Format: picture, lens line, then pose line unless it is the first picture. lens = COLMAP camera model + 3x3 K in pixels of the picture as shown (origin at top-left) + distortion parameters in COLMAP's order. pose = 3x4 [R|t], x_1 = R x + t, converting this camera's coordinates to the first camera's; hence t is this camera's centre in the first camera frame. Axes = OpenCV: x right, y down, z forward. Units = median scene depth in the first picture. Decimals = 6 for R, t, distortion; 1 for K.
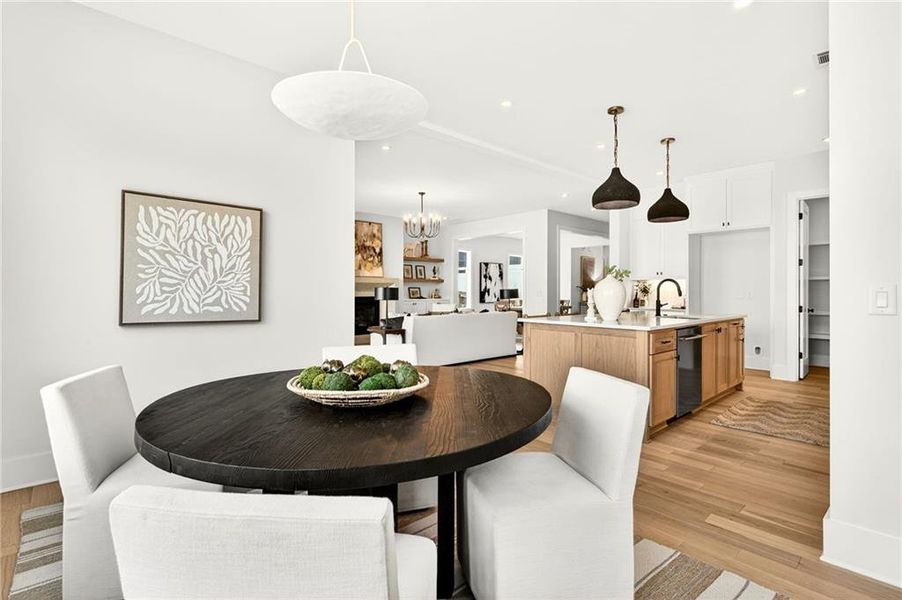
lens RADIAL K [[421.0, 0, 450.4], [0, 421.0, 295.2], [0, 0, 1]] dist [0.000599, 0.000001]
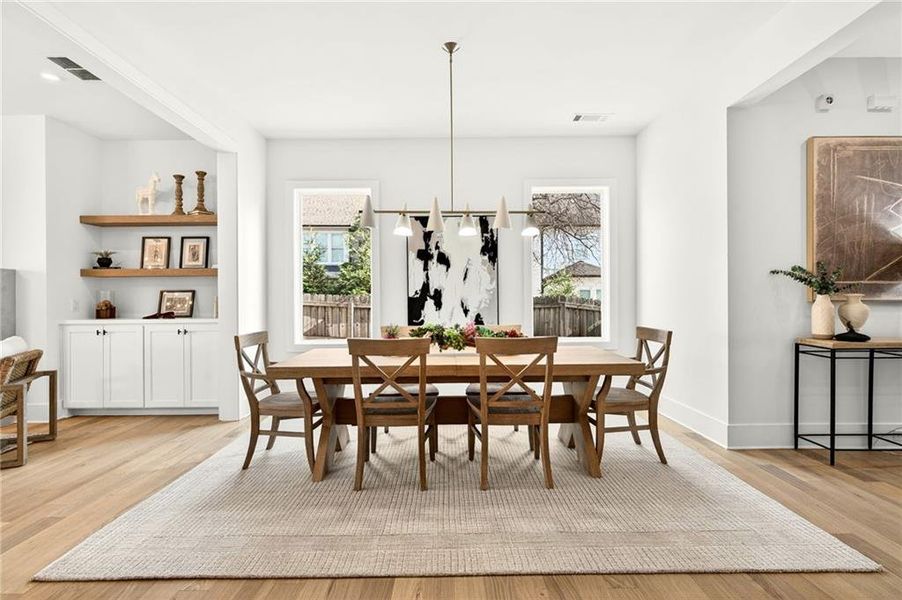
lens RADIAL K [[427.2, 0, 450.0], [0, 427.2, 298.7], [0, 0, 1]] dist [0.002068, -0.000609]
pose [[0.744531, -0.007235, -0.667549, 0.394017], [0.005511, 0.999974, -0.004692, -0.006826], [0.667565, -0.000185, 0.744551, 0.864803]]
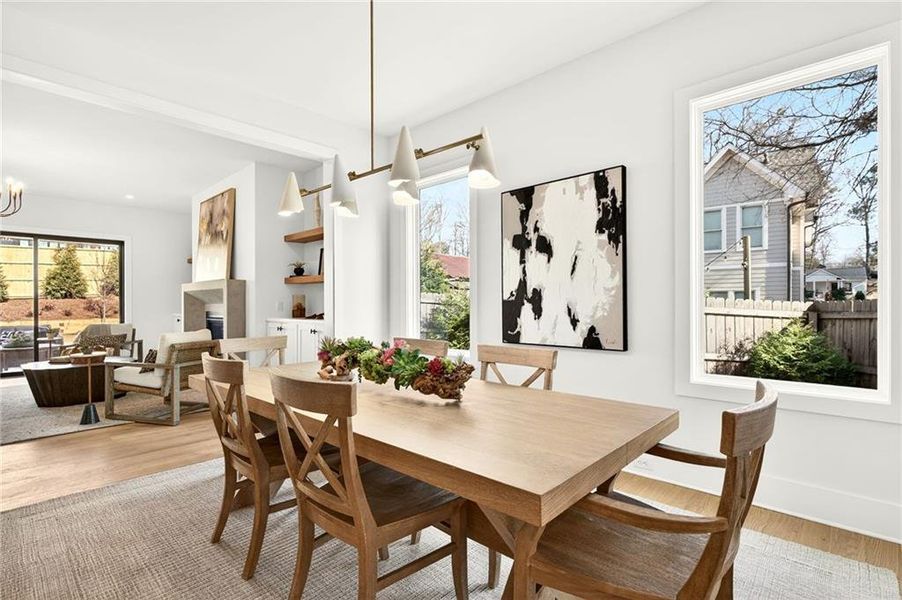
lens RADIAL K [[427.2, 0, 450.6], [0, 427.2, 305.1], [0, 0, 1]] dist [0.002068, -0.000609]
pose [[0.083436, 0.004002, -0.996505, 0.393486], [-0.000874, 0.999992, 0.003943, -0.008136], [0.996513, 0.000542, 0.083439, 1.084588]]
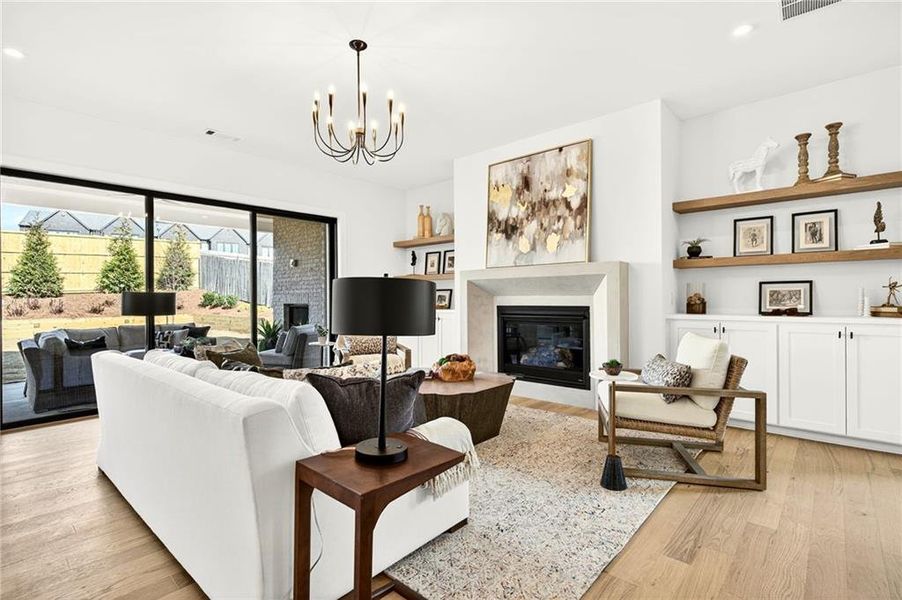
lens RADIAL K [[427.2, 0, 449.7], [0, 427.2, 297.6], [0, 0, 1]] dist [0.002068, -0.000609]
pose [[0.102084, -0.000292, -0.994776, 0.223457], [0.002391, 0.999997, -0.000048, -0.005996], [0.994773, -0.002373, 0.102084, 0.700659]]
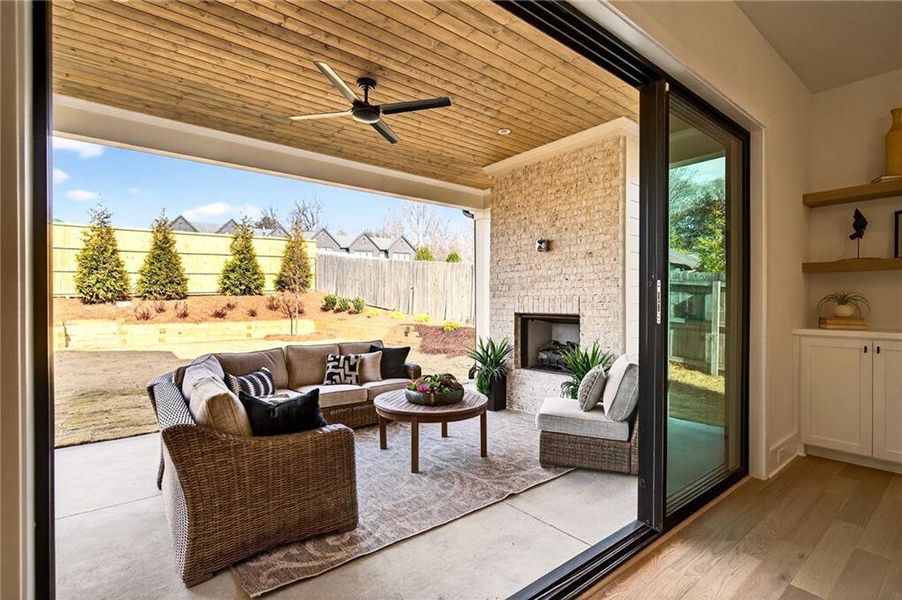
lens RADIAL K [[427.2, 0, 448.5], [0, 427.2, 299.3], [0, 0, 1]] dist [0.002068, -0.000609]
pose [[-0.066832, -0.002685, -0.997761, -0.073093], [-0.001121, 0.999996, -0.002616, -0.009100], [0.997764, 0.000943, -0.066834, 0.449760]]
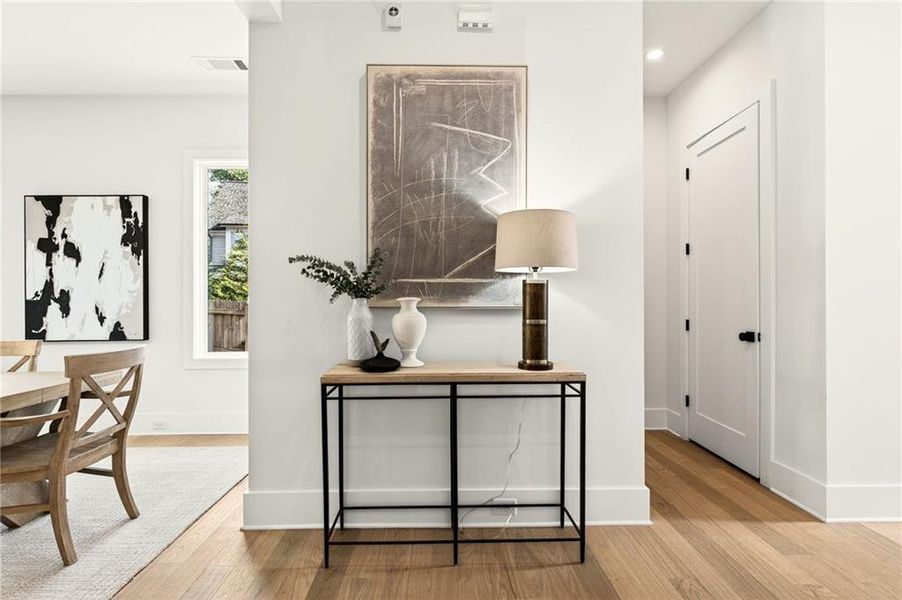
lens RADIAL K [[427.2, 0, 451.3], [0, 427.2, 299.4], [0, 0, 1]] dist [0.002068, -0.000609]
pose [[0.752353, -0.008241, -0.658709, 0.537550], [0.001719, 0.999943, -0.010547, -0.007060], [0.658758, 0.006803, 0.752324, 1.117582]]
